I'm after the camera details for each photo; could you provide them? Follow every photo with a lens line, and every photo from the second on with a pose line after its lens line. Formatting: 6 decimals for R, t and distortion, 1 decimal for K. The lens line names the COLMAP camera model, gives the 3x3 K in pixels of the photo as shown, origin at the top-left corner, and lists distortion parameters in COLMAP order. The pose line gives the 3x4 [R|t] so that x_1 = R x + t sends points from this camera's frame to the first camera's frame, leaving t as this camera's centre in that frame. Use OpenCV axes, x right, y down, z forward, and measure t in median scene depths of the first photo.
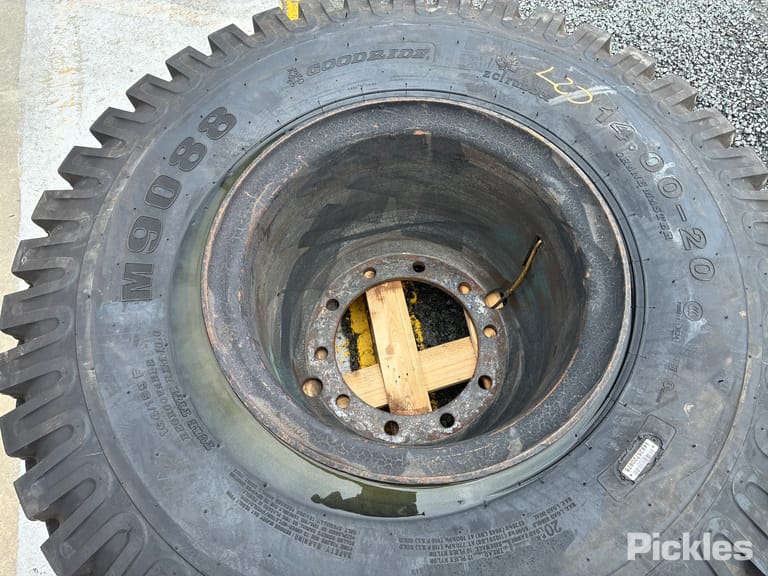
lens RADIAL K [[572.2, 0, 384.0], [0, 572.2, 282.6], [0, 0, 1]] dist [0.046734, -0.071355]
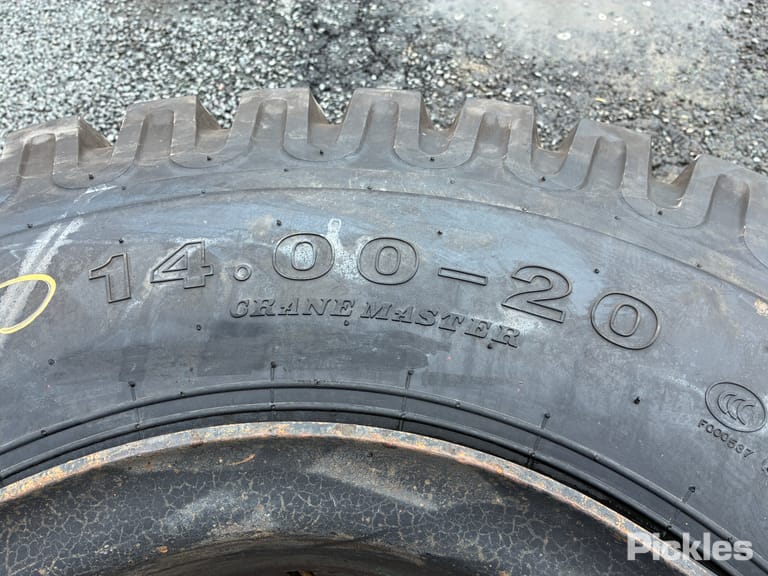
lens RADIAL K [[572.2, 0, 384.0], [0, 572.2, 282.6], [0, 0, 1]] dist [0.046734, -0.071355]
pose [[0.406085, -0.771157, 0.490318, 0.275974], [0.828931, 0.536697, 0.157574, -0.210135], [-0.384666, 0.342452, 0.857181, 0.634850]]
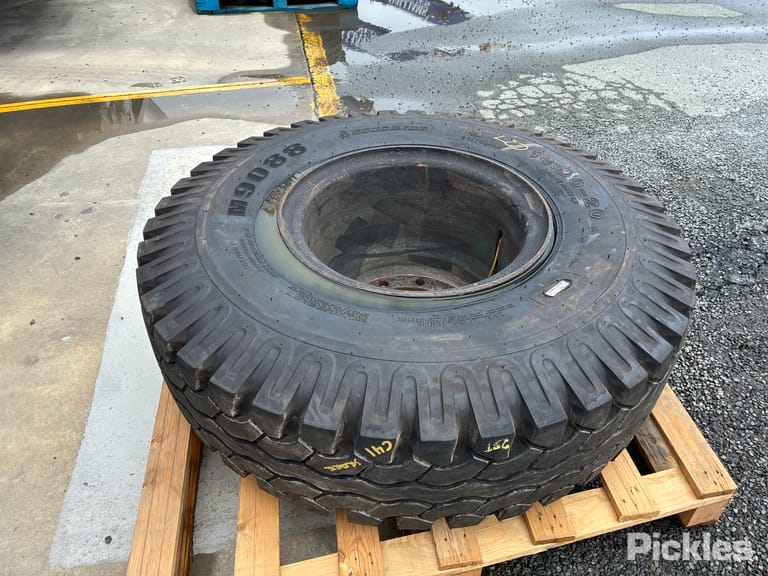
lens RADIAL K [[562.6, 0, 394.4], [0, 562.6, 287.7], [0, 0, 1]] dist [0.008164, -0.001530]
pose [[0.999031, 0.042107, -0.012793, 0.024820], [-0.043588, 0.906699, -0.419520, 0.733849], [-0.006065, 0.419671, 0.907656, -0.272906]]
